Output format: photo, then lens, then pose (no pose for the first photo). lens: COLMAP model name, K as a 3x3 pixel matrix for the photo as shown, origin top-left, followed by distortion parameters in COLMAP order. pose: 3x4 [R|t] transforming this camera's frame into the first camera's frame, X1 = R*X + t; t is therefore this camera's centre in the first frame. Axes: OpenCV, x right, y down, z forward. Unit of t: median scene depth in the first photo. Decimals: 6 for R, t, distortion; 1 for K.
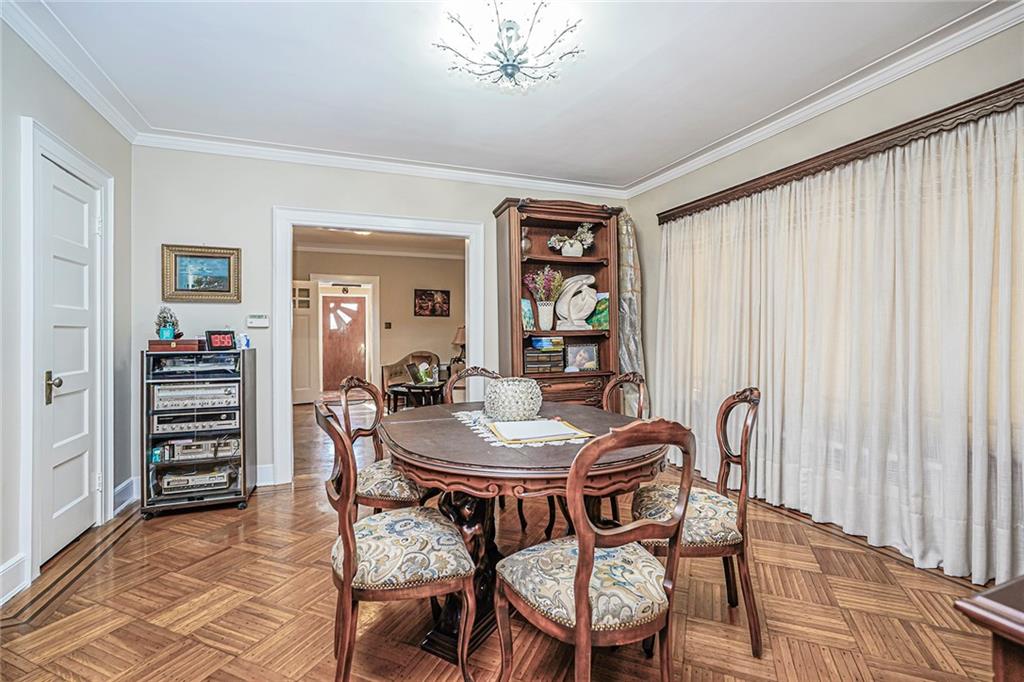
lens RADIAL K [[459.6, 0, 518.7], [0, 459.6, 335.9], [0, 0, 1]] dist [-0.011902, 0.006134]
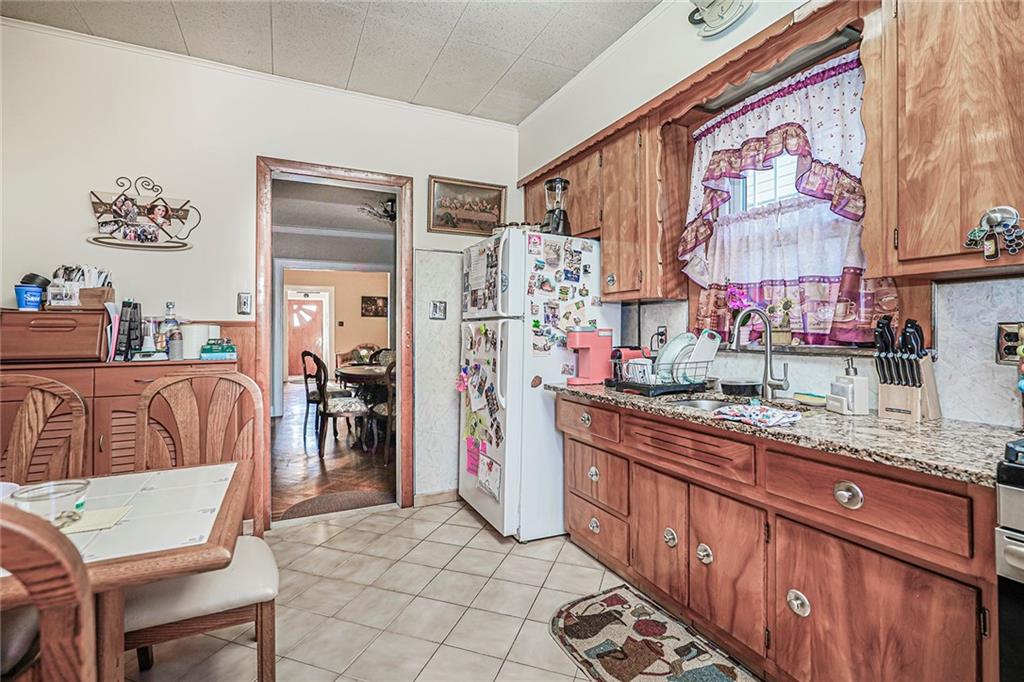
lens RADIAL K [[459.6, 0, 506.9], [0, 459.6, 324.7], [0, 0, 1]] dist [-0.011902, 0.006134]
pose [[0.997692, 0.004452, 0.067761, 0.116460], [-0.003560, 0.999905, -0.013279, -0.005144], [-0.067814, 0.013007, 0.997613, -0.397264]]
